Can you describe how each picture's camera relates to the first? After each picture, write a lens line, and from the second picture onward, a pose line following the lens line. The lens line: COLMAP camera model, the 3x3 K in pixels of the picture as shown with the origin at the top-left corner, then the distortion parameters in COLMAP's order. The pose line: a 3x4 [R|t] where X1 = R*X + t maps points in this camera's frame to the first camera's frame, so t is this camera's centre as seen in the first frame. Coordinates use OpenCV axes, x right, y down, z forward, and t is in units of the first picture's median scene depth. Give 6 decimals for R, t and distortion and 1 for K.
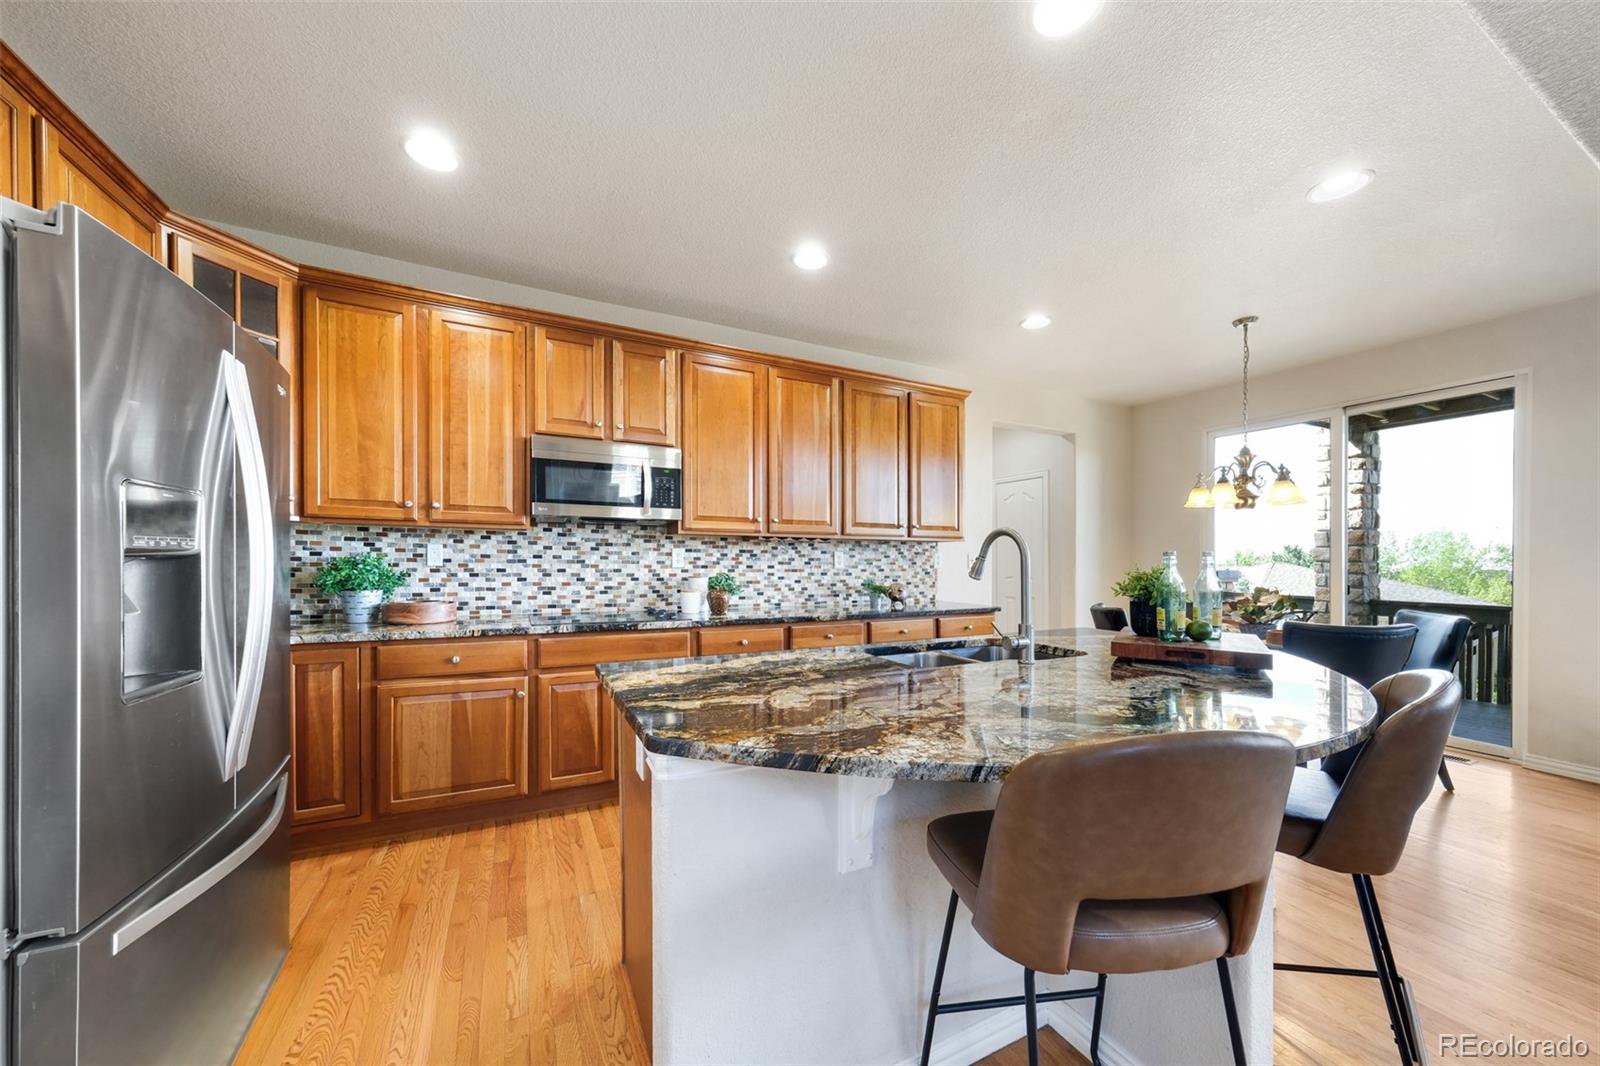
lens RADIAL K [[555.1, 0, 800.4], [0, 555.1, 556.9], [0, 0, 1]] dist [0.000124, 0.001777]
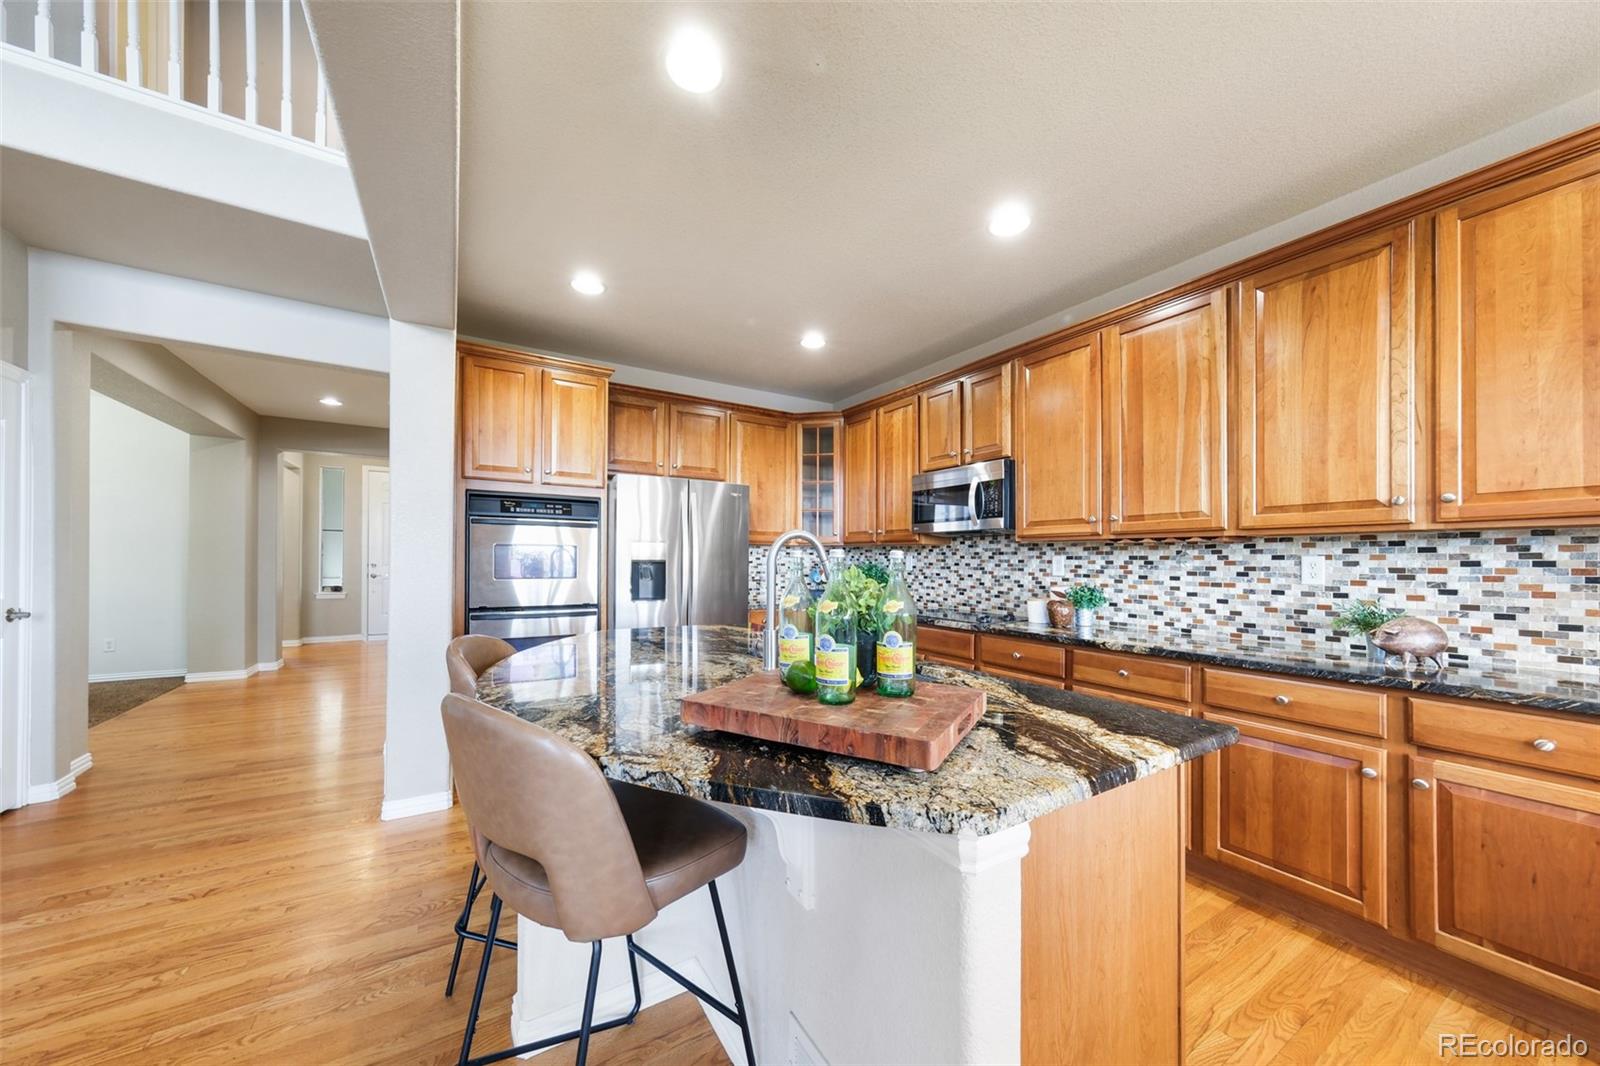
lens RADIAL K [[555.1, 0, 782.1], [0, 555.1, 566.9], [0, 0, 1]] dist [0.000124, 0.001777]
pose [[0.069753, 0.003749, -0.997557, 0.662322], [-0.001022, 0.999993, 0.003687, 0.000936], [0.997564, 0.000762, 0.069756, 0.443209]]
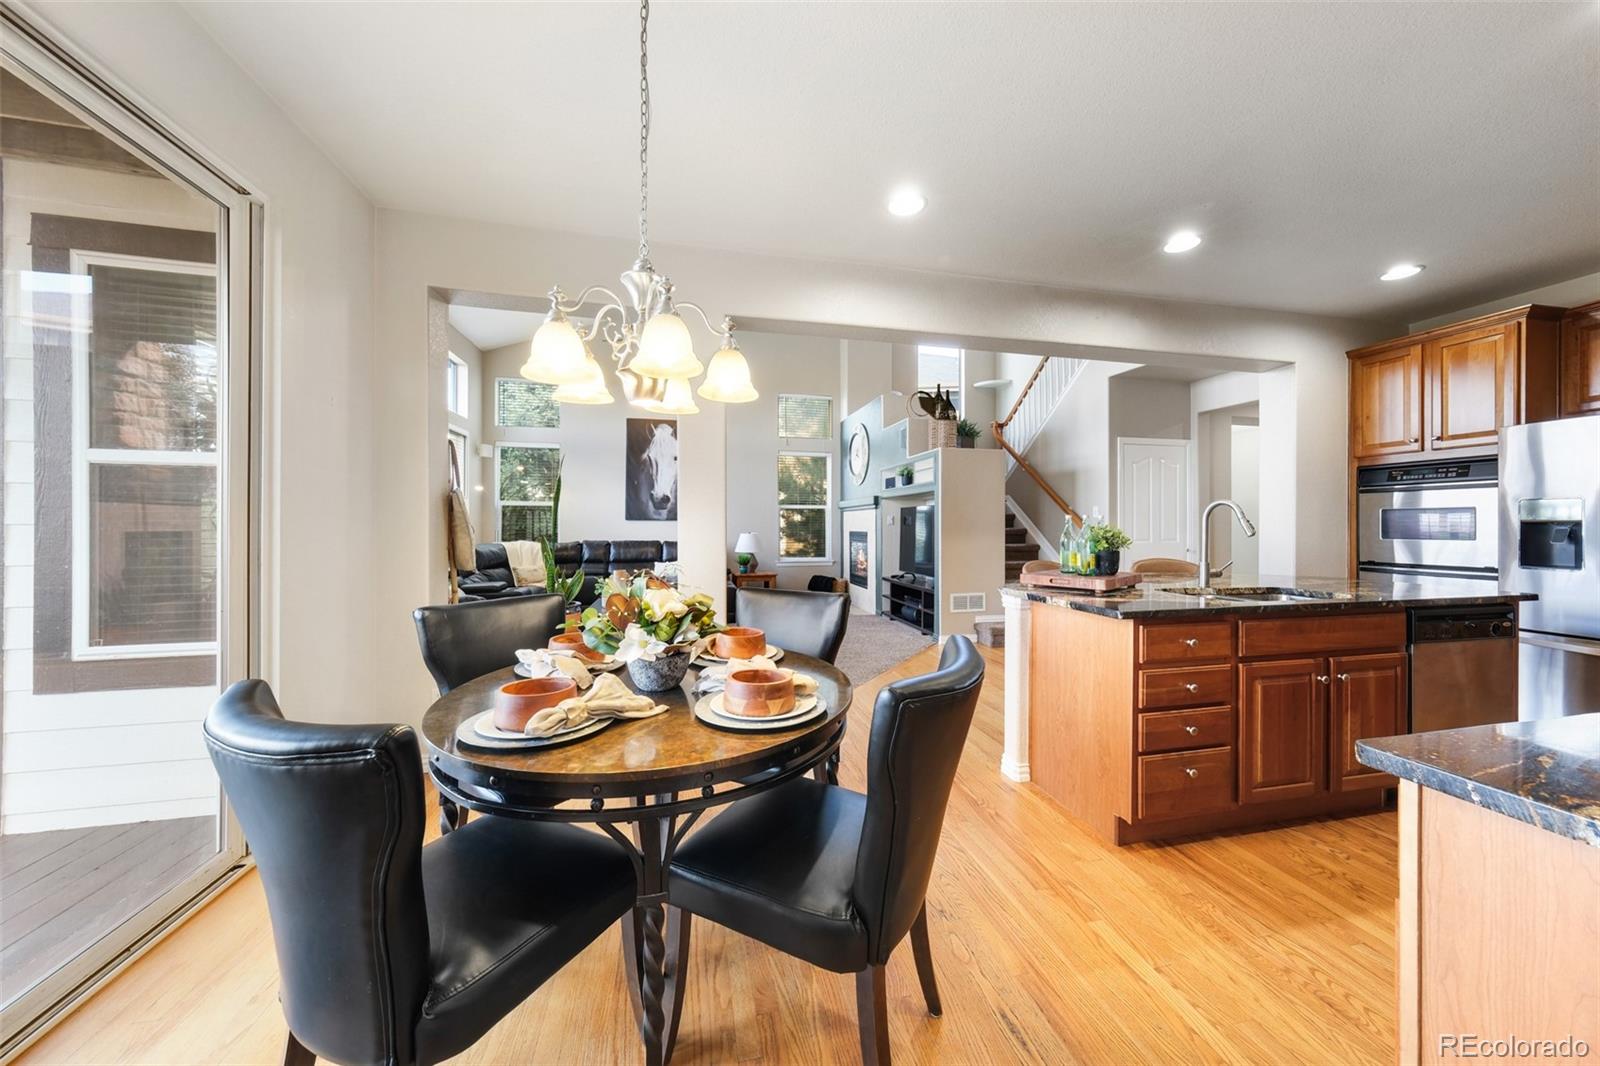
lens RADIAL K [[555.1, 0, 809.9], [0, 555.1, 524.3], [0, 0, 1]] dist [0.000124, 0.001777]
pose [[-0.970432, -0.008209, 0.241236, 0.540866], [-0.009959, 0.999932, -0.006035, 0.014054], [-0.241171, -0.008259, -0.970448, 1.330239]]
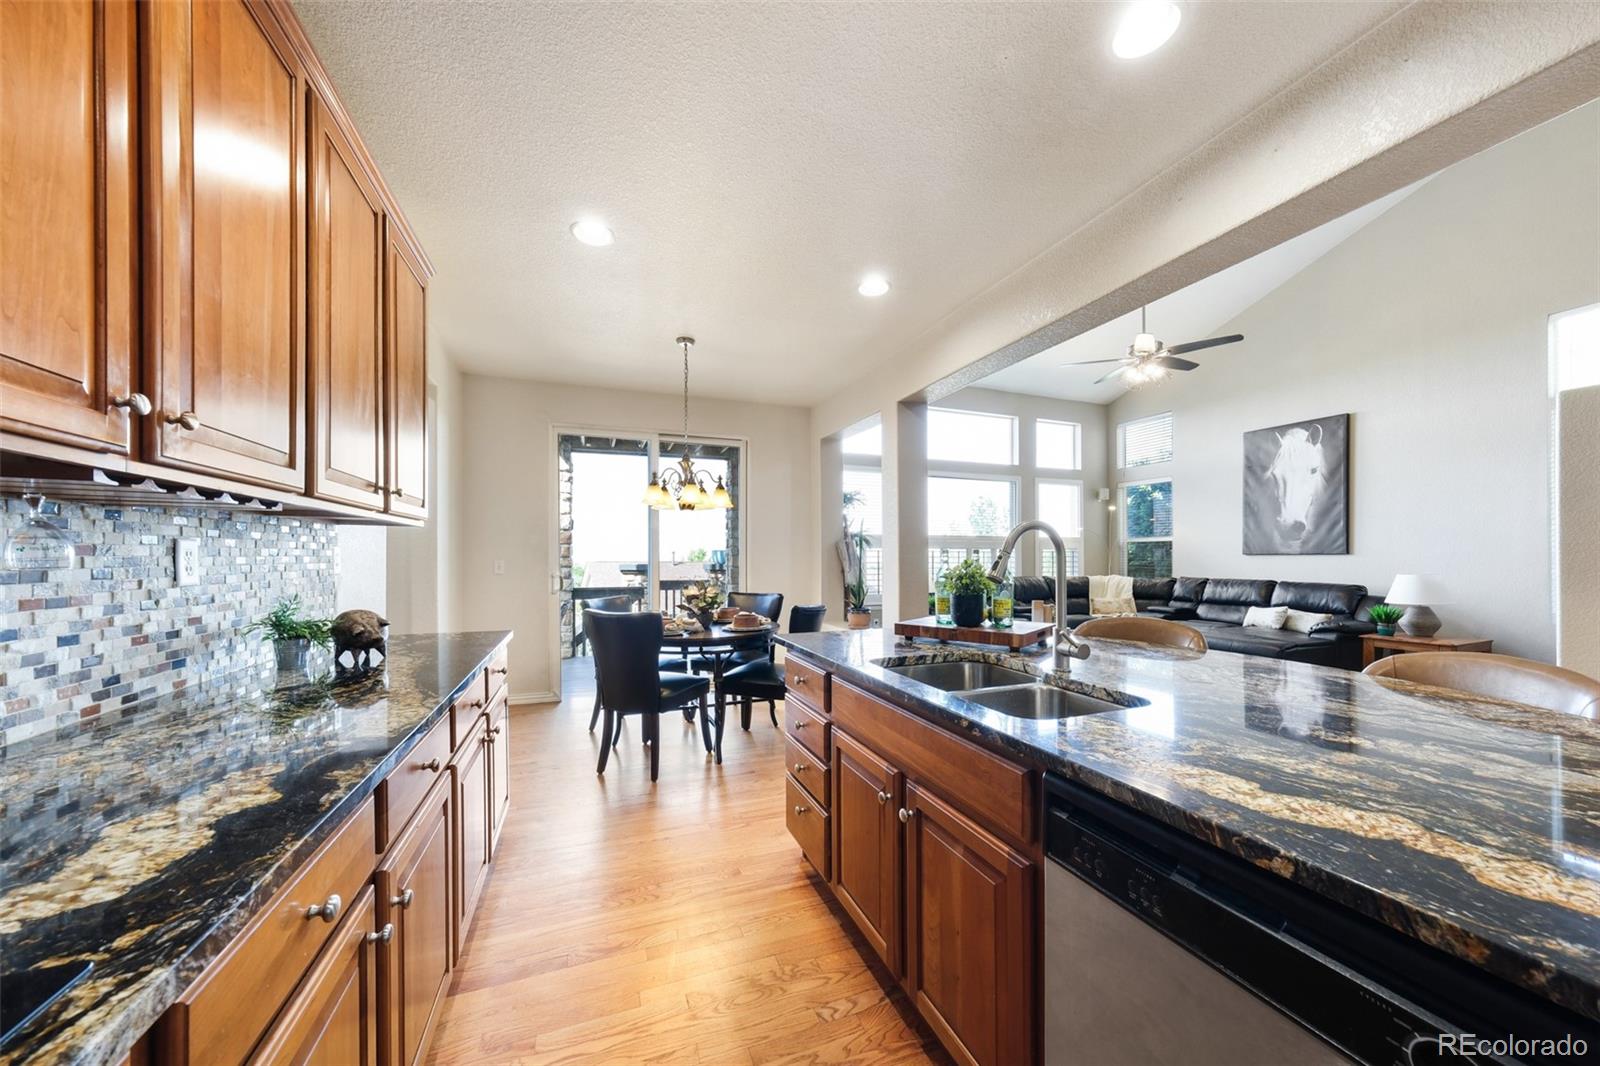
lens RADIAL K [[555.1, 0, 797.3], [0, 555.1, 562.1], [0, 0, 1]] dist [0.000124, 0.001777]
pose [[0.113153, -0.014044, 0.993478, -0.261789], [-0.004657, 0.999882, 0.014665, -0.001907], [-0.993567, -0.006286, 0.113074, 0.624261]]
